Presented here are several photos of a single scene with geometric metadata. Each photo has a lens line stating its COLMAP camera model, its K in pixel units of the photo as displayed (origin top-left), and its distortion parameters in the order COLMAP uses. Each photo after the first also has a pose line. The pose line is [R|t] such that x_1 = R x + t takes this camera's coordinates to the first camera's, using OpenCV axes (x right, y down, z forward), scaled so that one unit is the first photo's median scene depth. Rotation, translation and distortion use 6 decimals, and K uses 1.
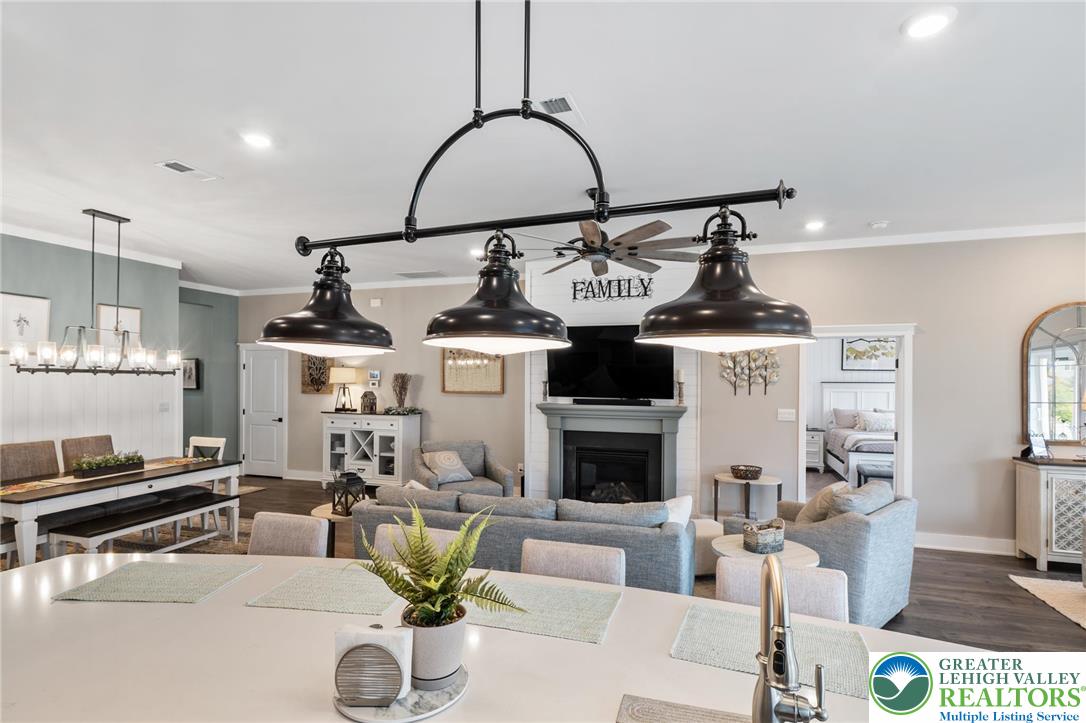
lens RADIAL K [[539.1, 0, 550.8], [0, 539.1, 379.0], [0, 0, 1]] dist [0.001629, -0.000819]
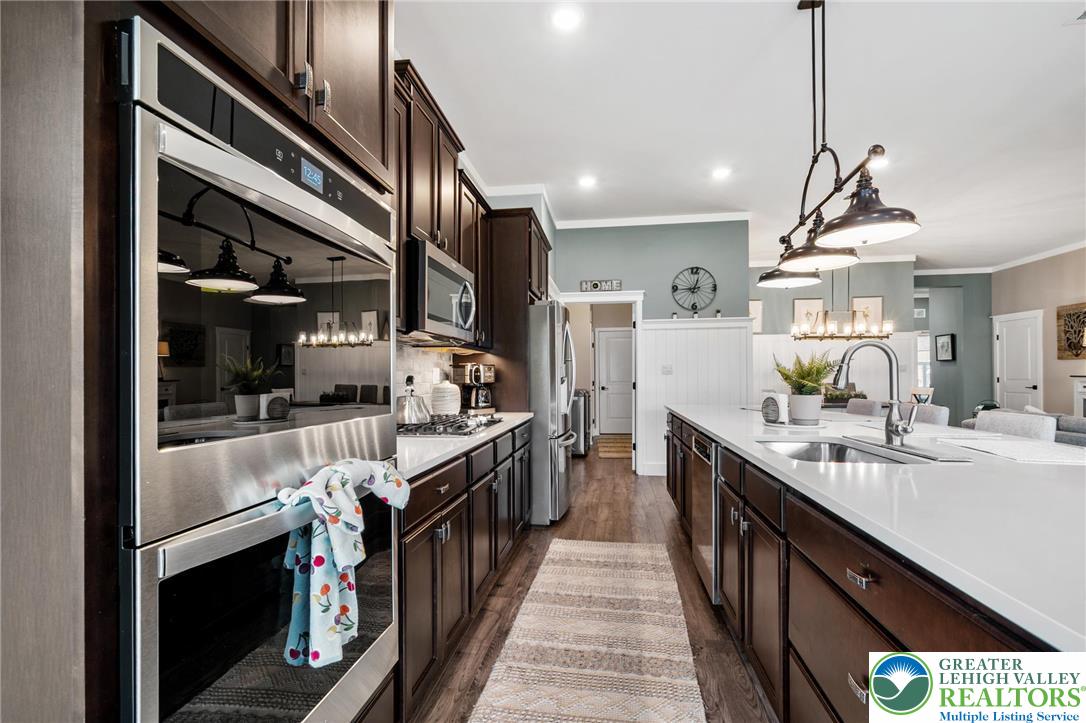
lens RADIAL K [[488.5, 0, 547.1], [0, 488.5, 376.0], [0, 0, 1]] dist [0.004325, -0.001538]
pose [[0.182718, -0.006715, -0.983142, 0.313753], [0.006921, 0.999961, -0.005543, 0.074287], [0.983141, -0.005792, 0.182757, -0.077438]]
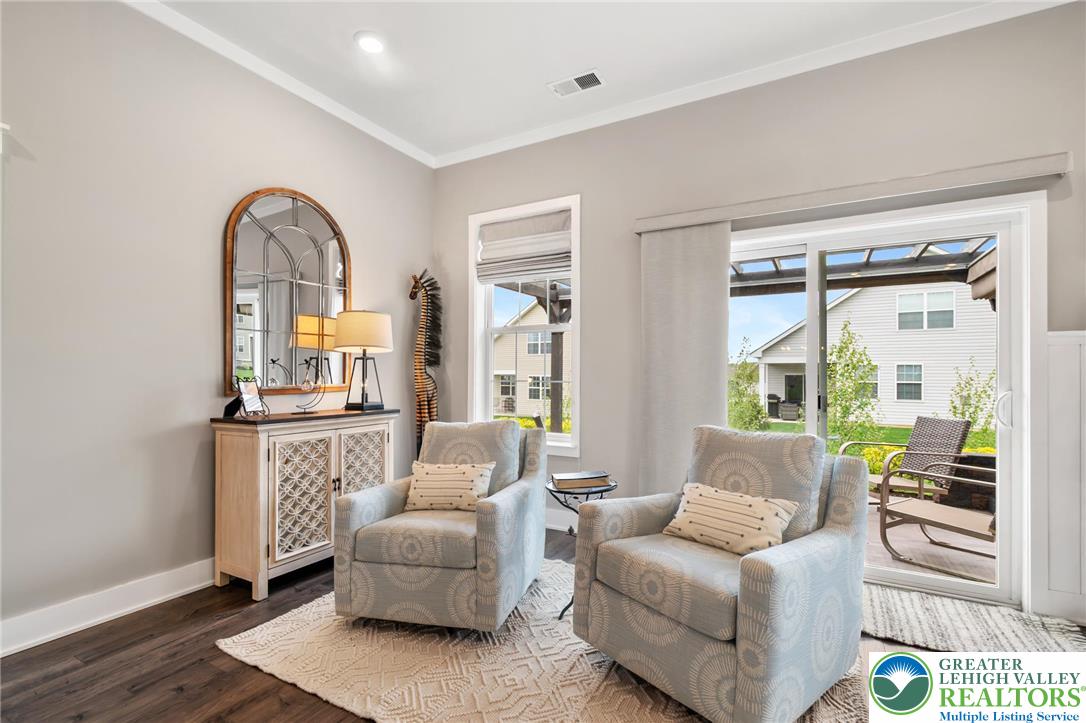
lens RADIAL K [[485.5, 0, 546.8], [0, 485.5, 371.7], [0, 0, 1]] dist [0.005925, -0.000066]
pose [[0.187532, 0.001340, 0.982258, 0.319796], [-0.002919, 0.999995, -0.000807, 0.073713], [-0.982254, -0.002715, 0.187535, 0.429563]]
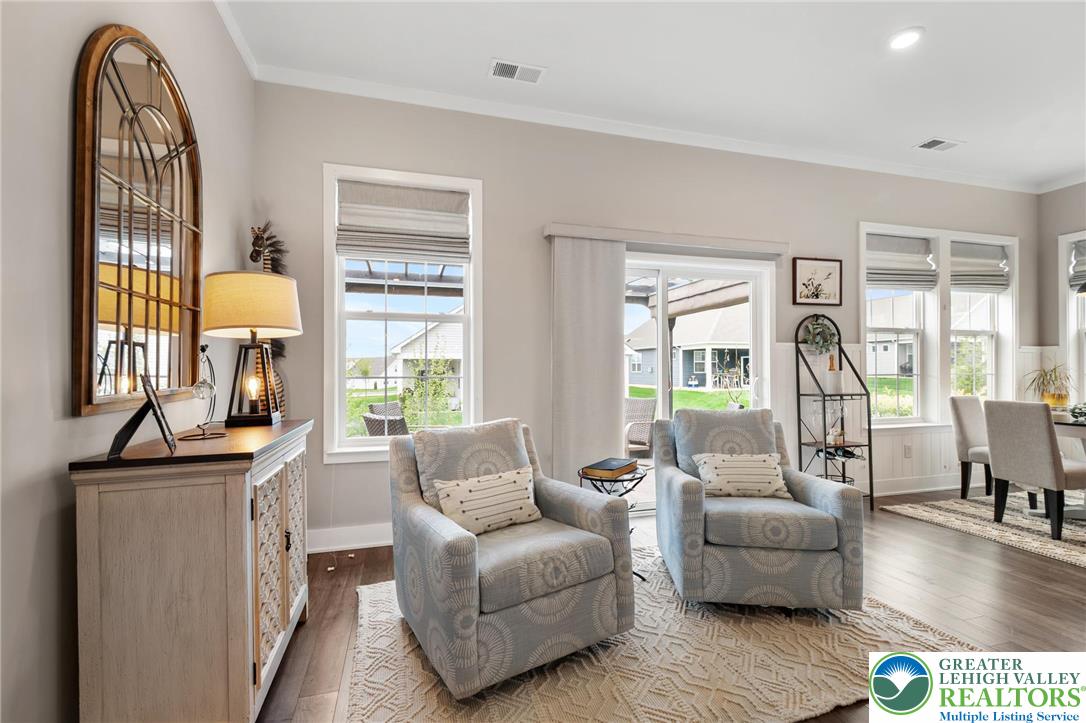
lens RADIAL K [[484.4, 0, 547.1], [0, 484.4, 366.0], [0, 0, 1]] dist [0.001234, -0.000895]
pose [[-0.567611, 0.004995, 0.823282, 0.400123], [0.001431, 0.999986, -0.005081, 0.075948], [-0.823296, -0.001706, -0.567610, 0.749228]]
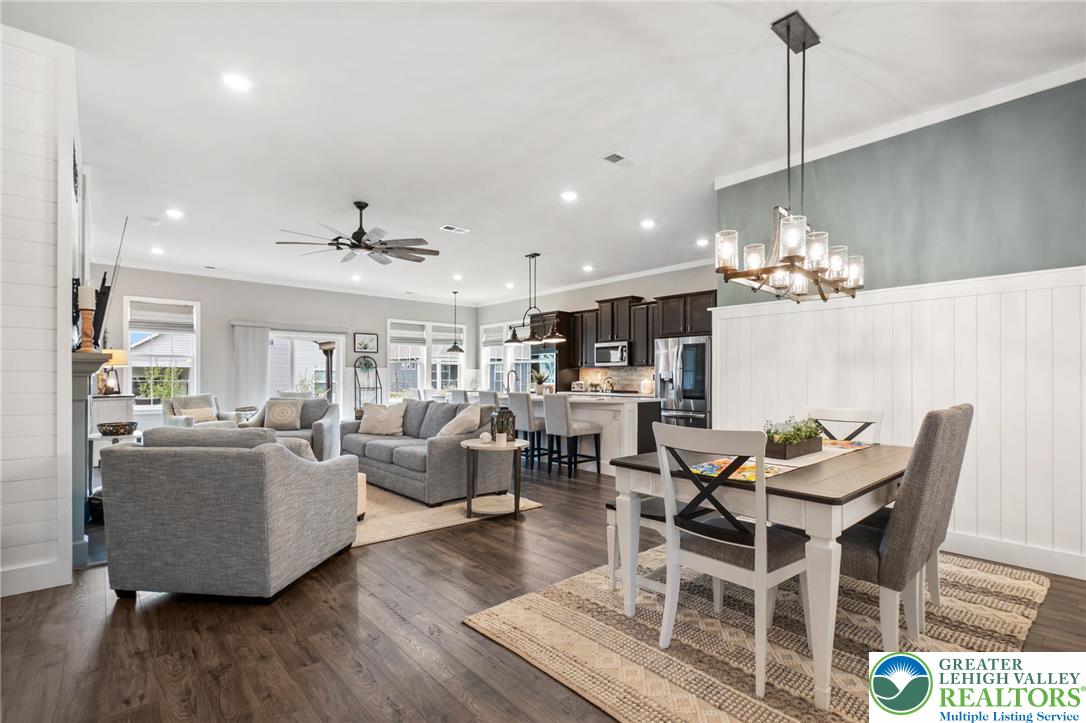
lens RADIAL K [[488.5, 0, 547.1], [0, 488.5, 376.0], [0, 0, 1]] dist [0.004325, -0.001538]
pose [[-0.869585, -0.003762, 0.493769, -0.640718], [-0.004548, 0.999990, -0.000391, 0.068666], [-0.493763, -0.002586, -0.869593, 1.216733]]
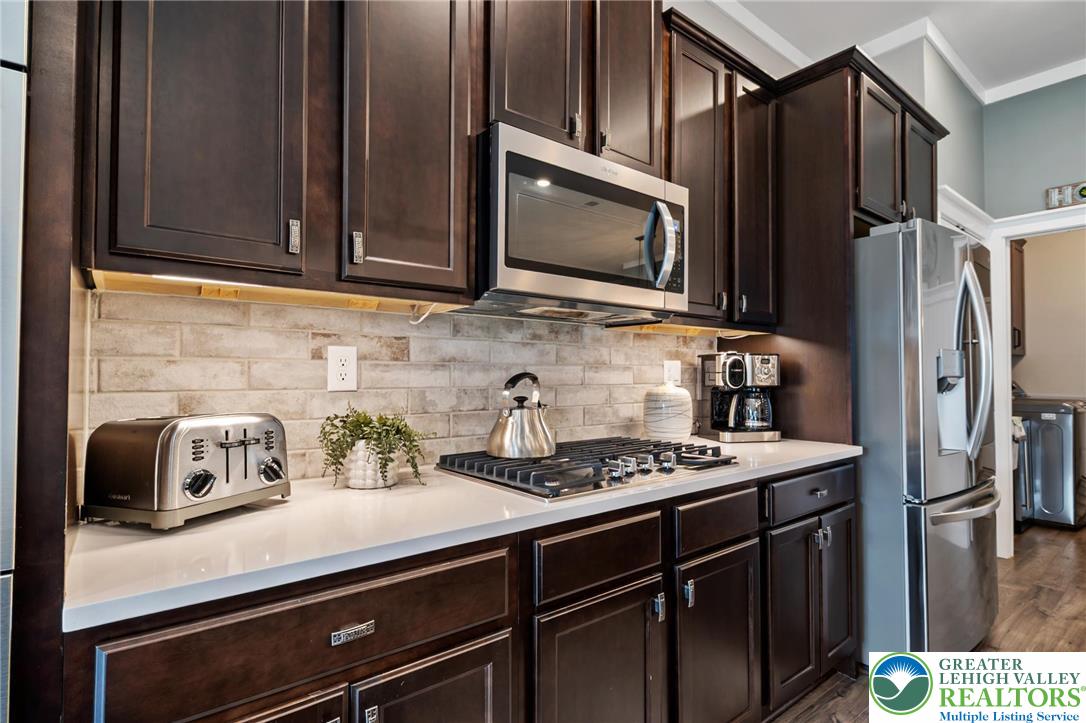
lens RADIAL K [[531.5, 0, 543.0], [0, 531.5, 361.5], [0, 0, 1]] dist [0.001832, -0.000009]
pose [[-0.549985, -0.023781, -0.834836, 0.111888], [-0.003383, 0.999650, -0.026247, 0.072249], [0.835168, -0.011611, -0.549873, 0.030684]]
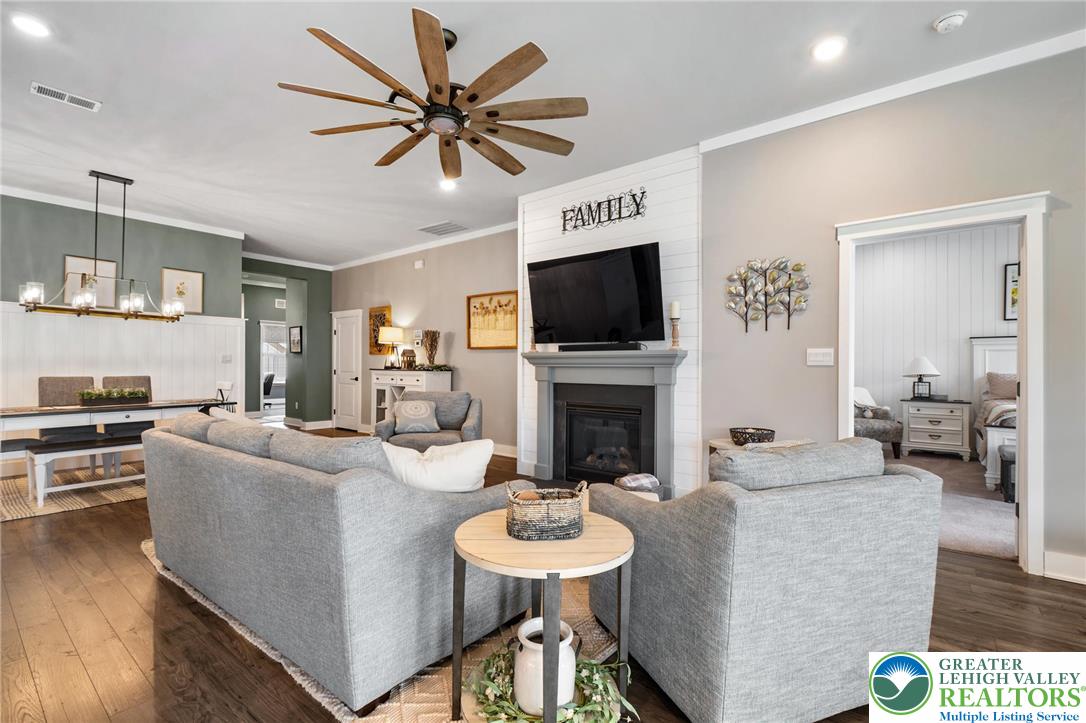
lens RADIAL K [[487.9, 0, 545.1], [0, 487.9, 363.9], [0, 0, 1]] dist [0.004541, -0.001196]
pose [[0.937447, -0.002096, -0.348121, 0.293319], [-0.001079, 0.999960, -0.008926, 0.073489], [0.348126, 0.008744, 0.937407, 0.266199]]
